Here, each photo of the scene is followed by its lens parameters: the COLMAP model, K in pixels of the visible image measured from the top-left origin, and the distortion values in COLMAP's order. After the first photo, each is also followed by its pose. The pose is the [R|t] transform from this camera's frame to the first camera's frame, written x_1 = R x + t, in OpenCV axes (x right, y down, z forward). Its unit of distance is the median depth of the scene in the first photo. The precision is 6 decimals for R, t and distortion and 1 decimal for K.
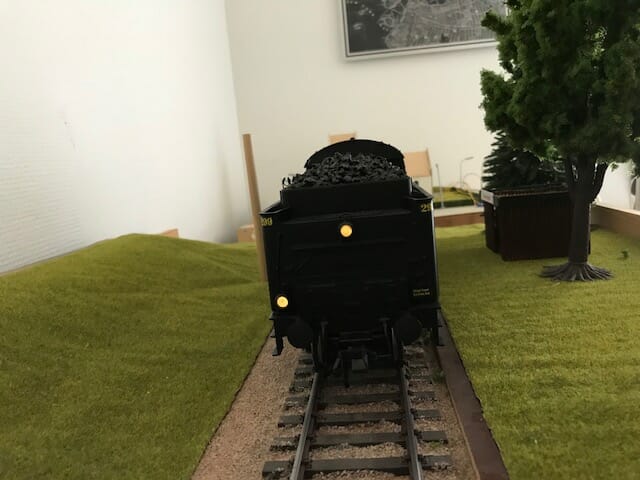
lens RADIAL K [[535.8, 0, 320.0], [0, 535.8, 240.0], [0, 0, 1]] dist [-0.007412, 0.006099]
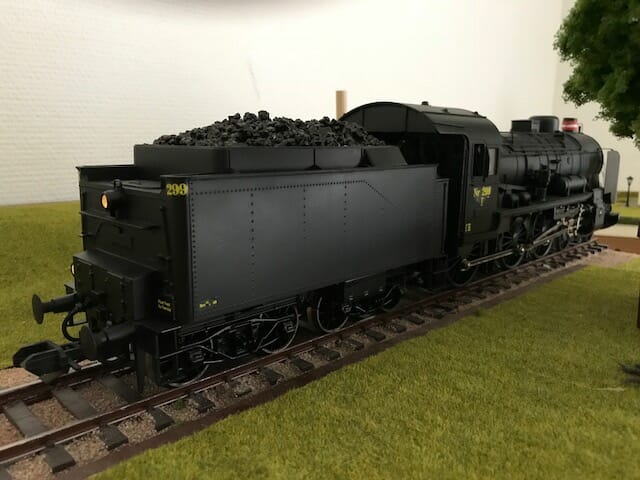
lens RADIAL K [[535.8, 0, 320.0], [0, 535.8, 240.0], [0, 0, 1]] dist [-0.007412, 0.006099]
pose [[0.756696, 0.222248, -0.614831, 0.581048], [-0.185732, 0.974774, 0.123772, -0.087284], [0.626829, 0.020536, 0.778886, 0.429755]]
